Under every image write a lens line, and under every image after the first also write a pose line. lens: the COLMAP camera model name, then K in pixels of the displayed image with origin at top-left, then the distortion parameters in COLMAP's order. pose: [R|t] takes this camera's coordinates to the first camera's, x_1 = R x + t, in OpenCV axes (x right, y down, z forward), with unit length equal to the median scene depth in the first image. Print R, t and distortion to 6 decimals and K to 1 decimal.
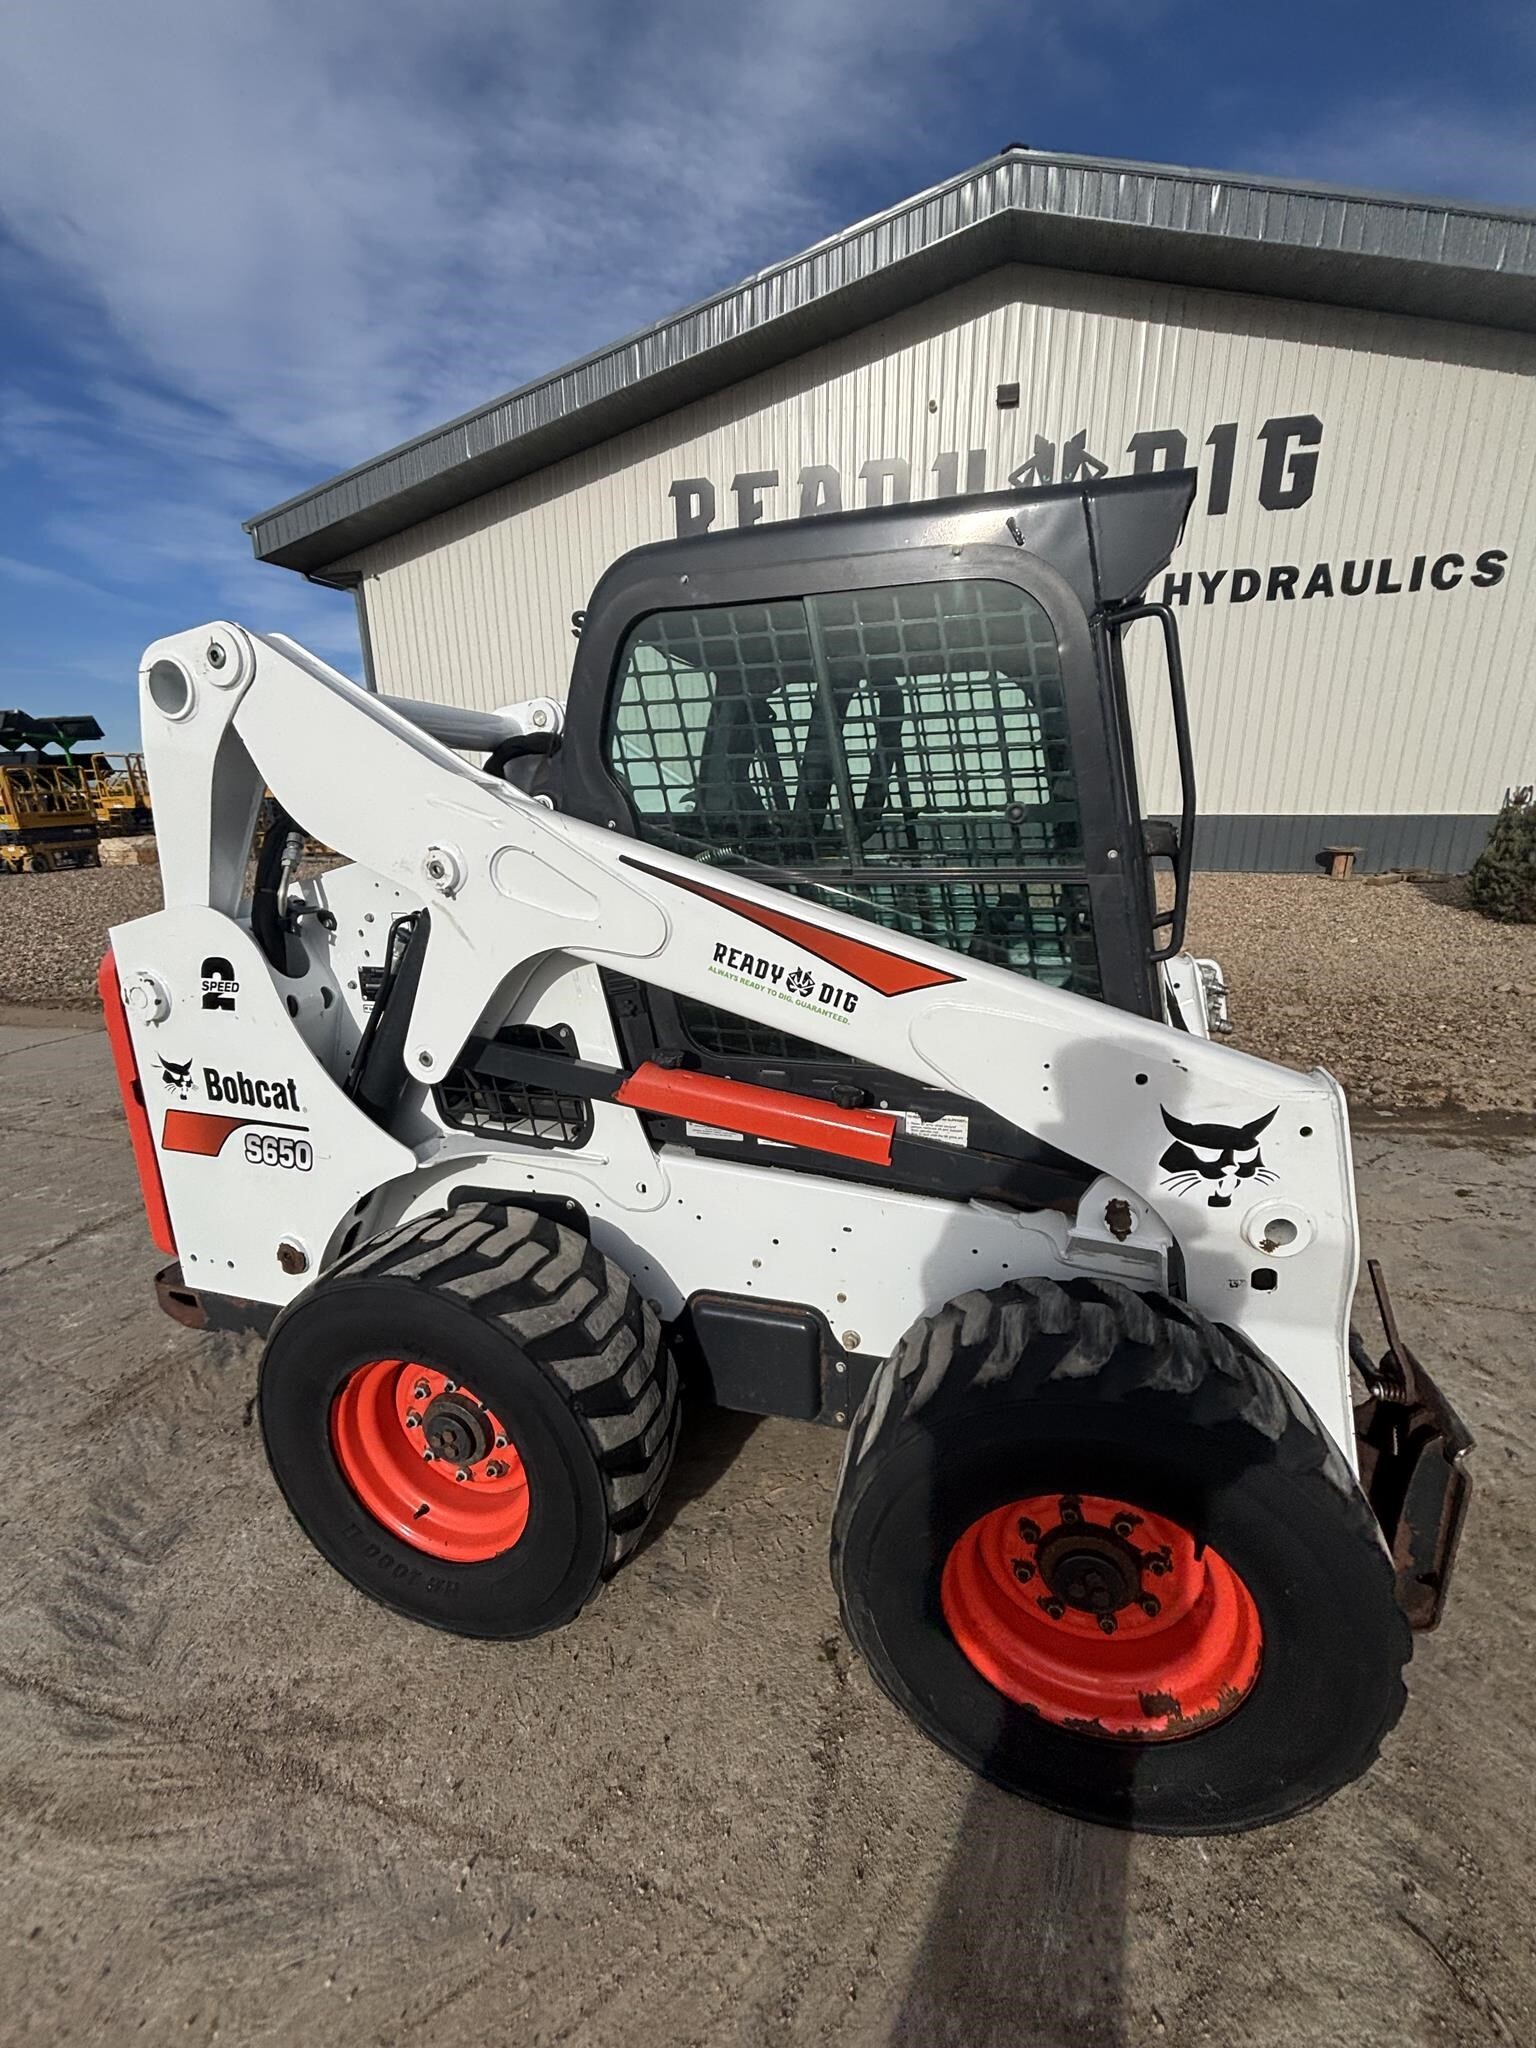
lens RADIAL K [[819.5, 0, 776.7], [0, 819.5, 1021.2], [0, 0, 1]] dist [-0.001899, -0.000871]
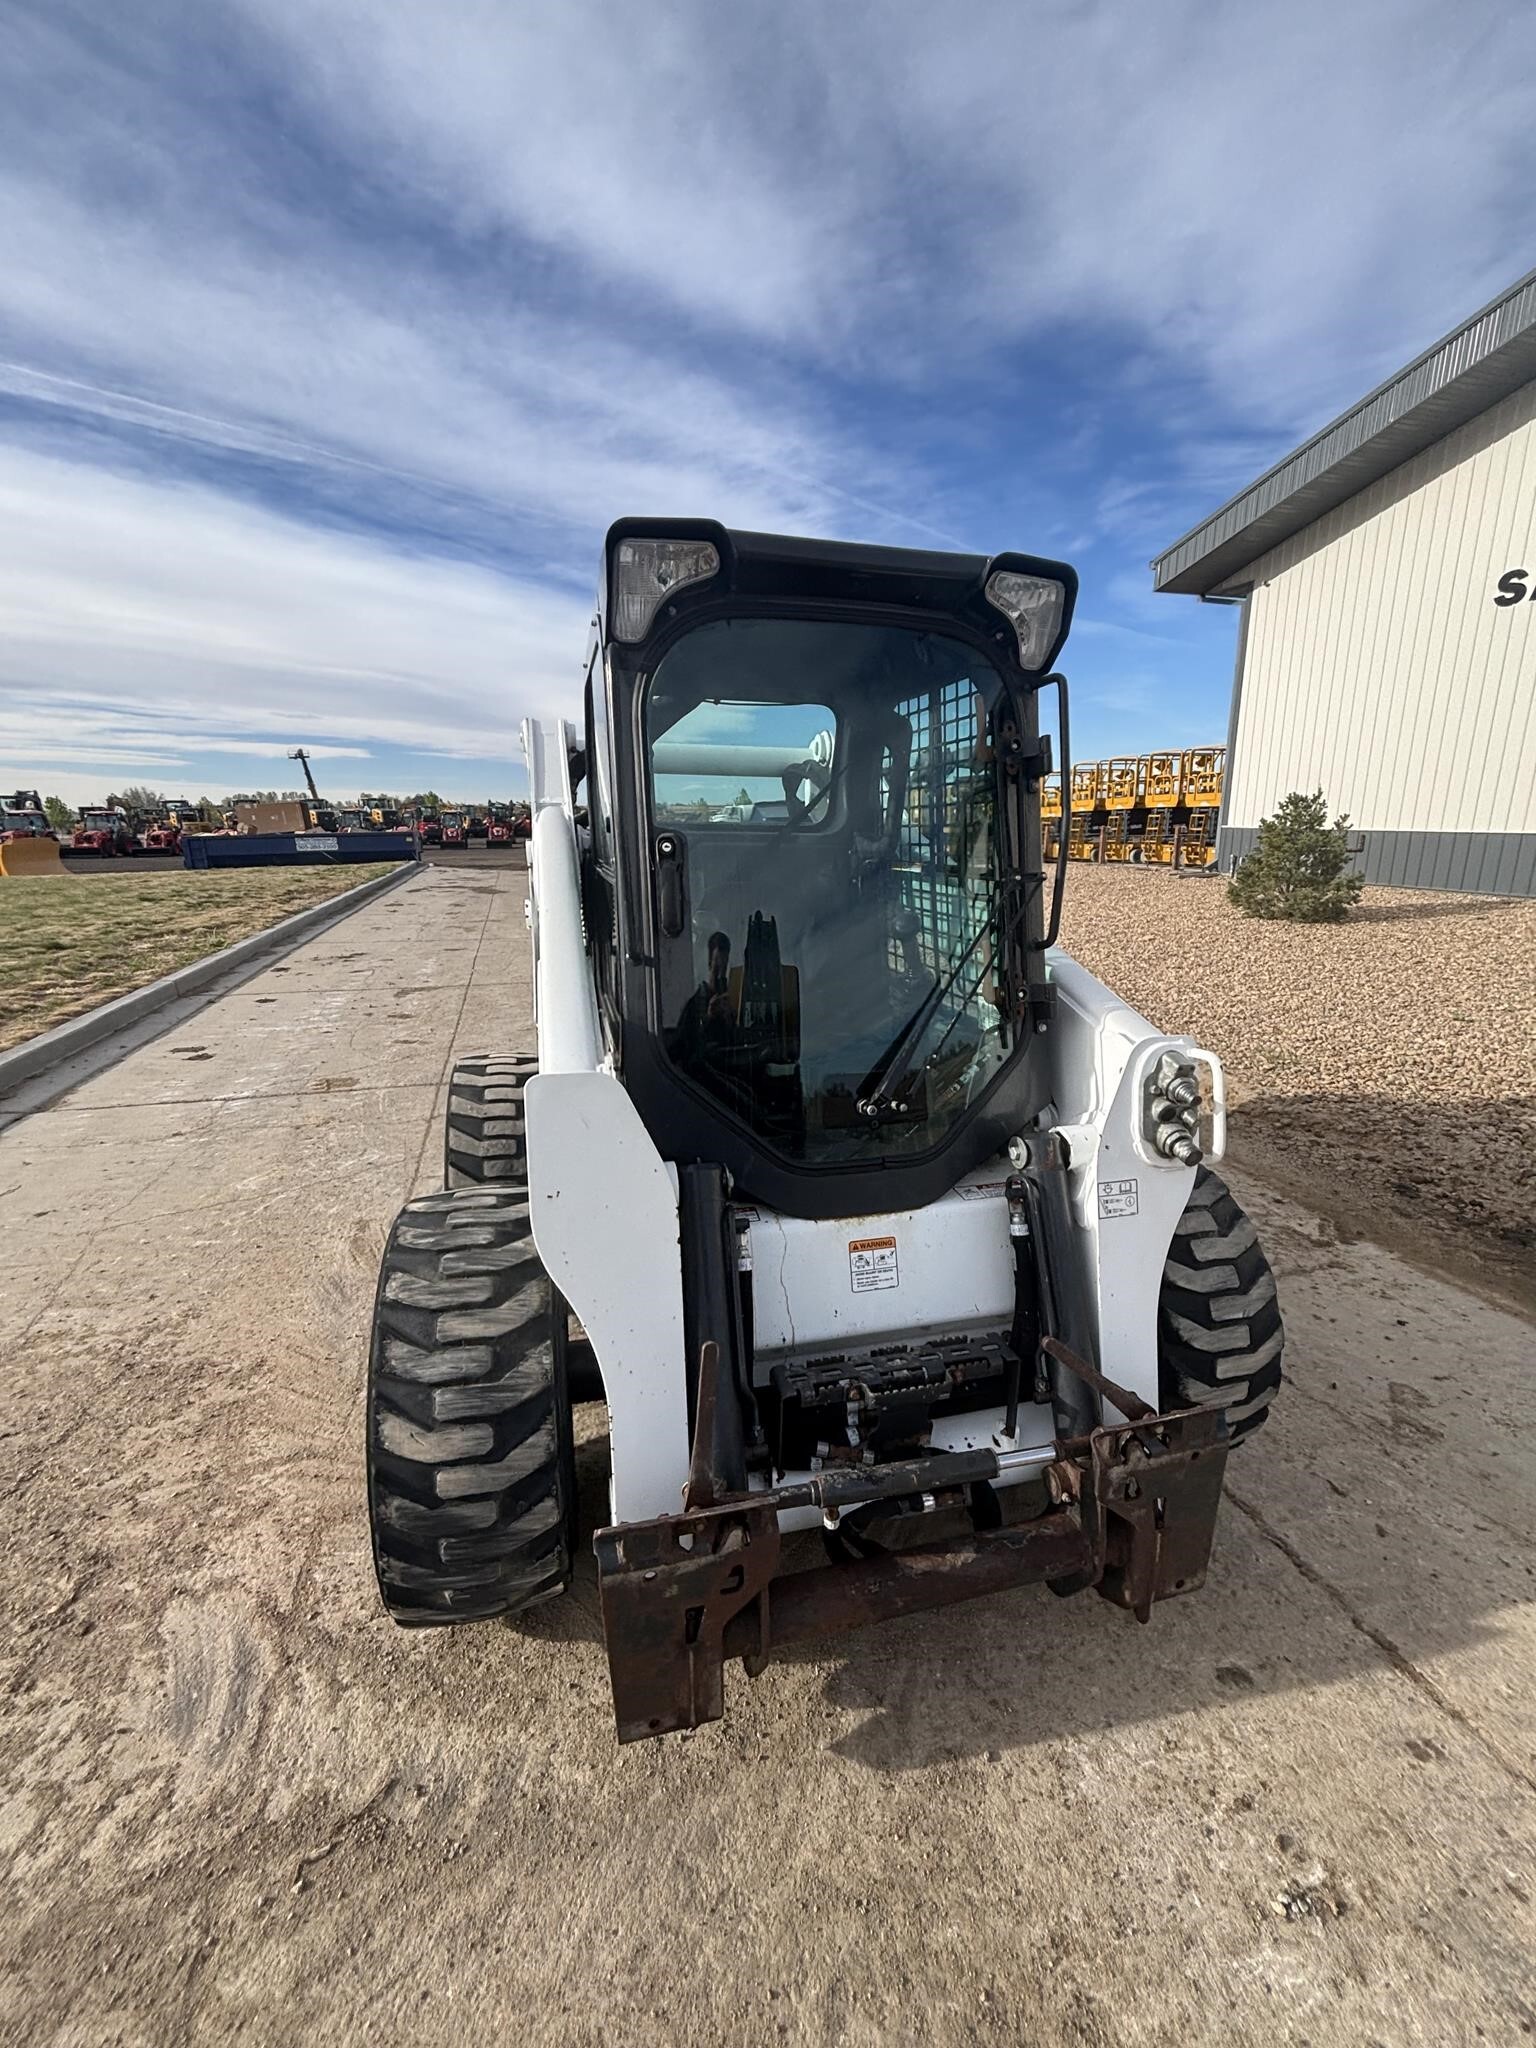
lens RADIAL K [[822.4, 0, 772.3], [0, 822.4, 1026.8], [0, 0, 1]] dist [-0.000715, -0.000214]
pose [[0.515025, 0.217954, -0.829003, 1.188136], [-0.225105, 0.967579, 0.114539, -0.122521], [0.827090, 0.127622, 0.547389, 0.447855]]
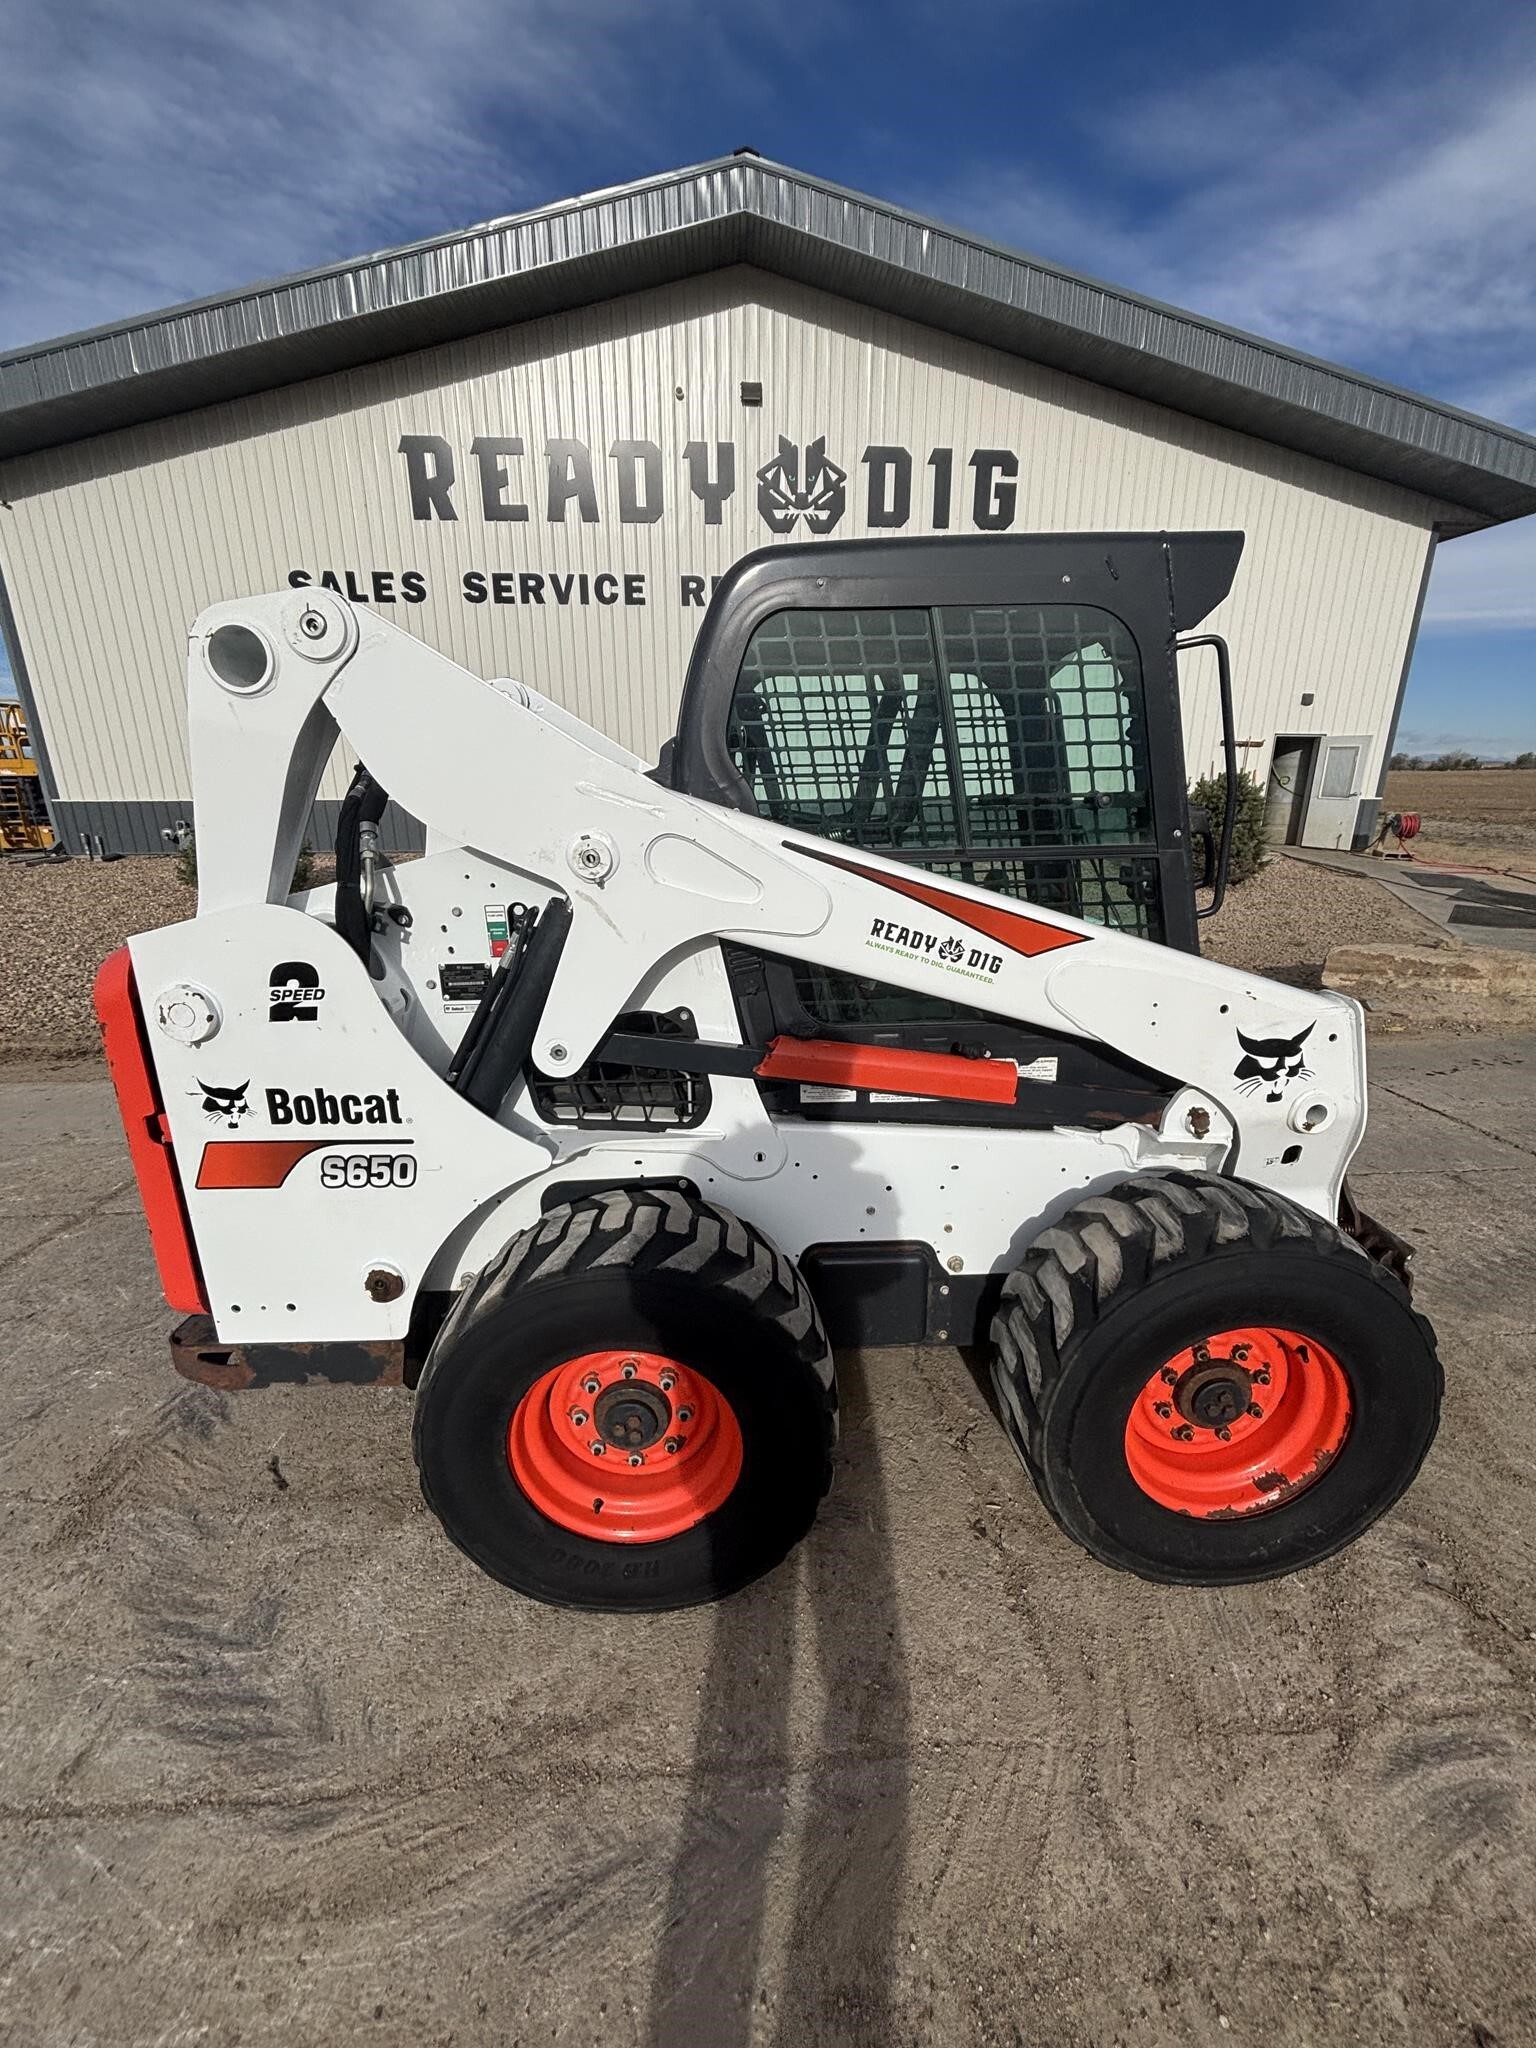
lens RADIAL K [[822.3, 0, 773.8], [0, 822.3, 1019.3], [0, 0, 1]] dist [-0.007009, 0.000453]
pose [[0.951960, -0.080044, 0.295576, -0.439927], [0.075545, 0.996787, 0.026627, -0.000116], [-0.296757, -0.003019, 0.954948, -0.011349]]
